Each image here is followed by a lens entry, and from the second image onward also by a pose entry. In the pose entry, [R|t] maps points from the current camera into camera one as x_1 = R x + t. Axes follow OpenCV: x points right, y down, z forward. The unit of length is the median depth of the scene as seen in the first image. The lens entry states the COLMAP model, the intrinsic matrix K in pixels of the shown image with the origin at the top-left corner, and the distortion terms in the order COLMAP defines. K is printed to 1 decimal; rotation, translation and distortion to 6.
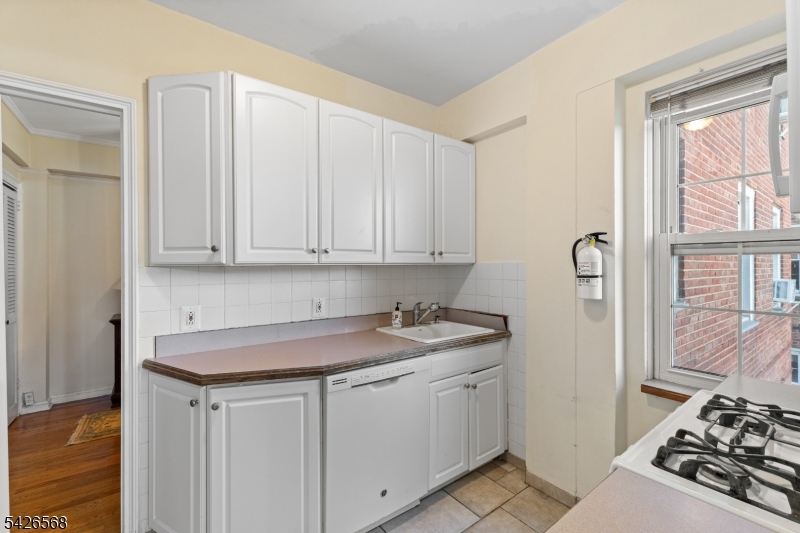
lens RADIAL K [[343.0, 0, 400.0], [0, 343.0, 266.5], [0, 0, 1]] dist [0.000898, 0.000136]
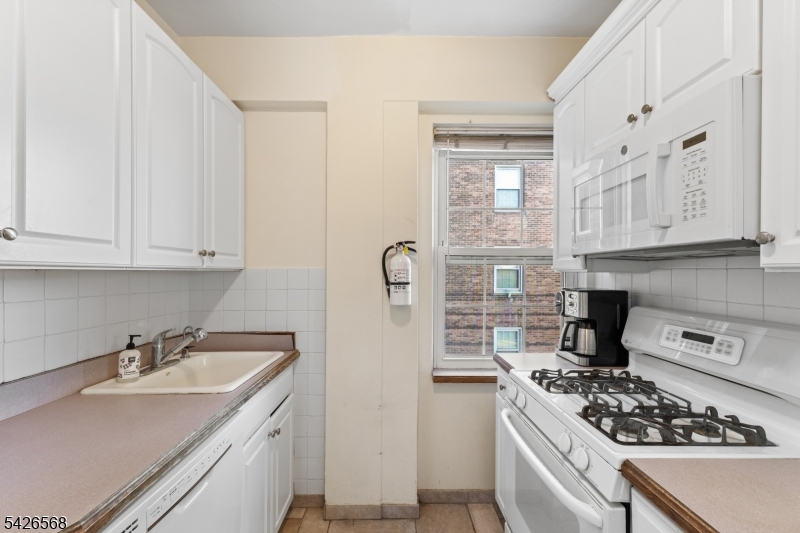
lens RADIAL K [[342.2, 0, 399.2], [0, 342.2, 272.9], [0, 0, 1]] dist [0.003271, 0.000395]
pose [[0.591551, 0.002884, 0.806263, -0.233192], [-0.002401, 0.999995, -0.001816, -0.000047], [-0.806264, -0.000862, 0.591555, 0.332554]]
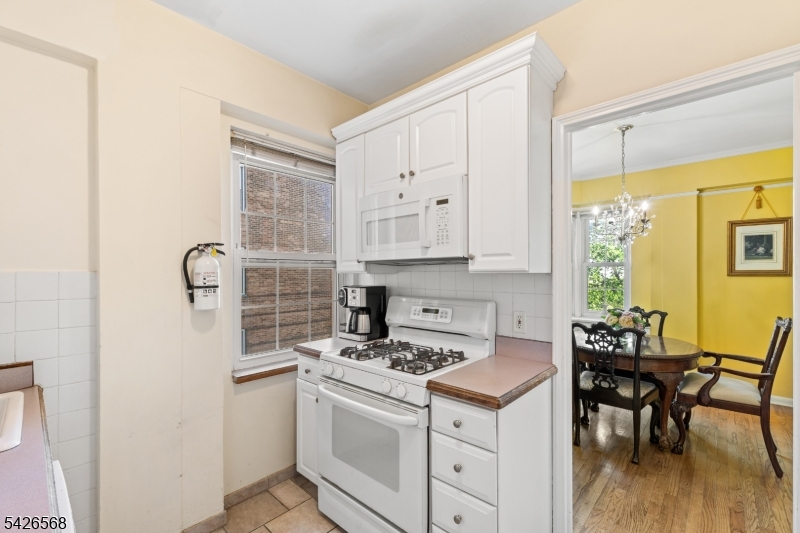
lens RADIAL K [[342.2, 0, 399.2], [0, 342.2, 272.9], [0, 0, 1]] dist [0.003271, 0.000395]
pose [[-0.177682, 0.003380, 0.984082, -0.428399], [0.008422, 0.999963, -0.001914, -0.003083], [-0.984052, 0.007948, -0.177704, 0.530889]]
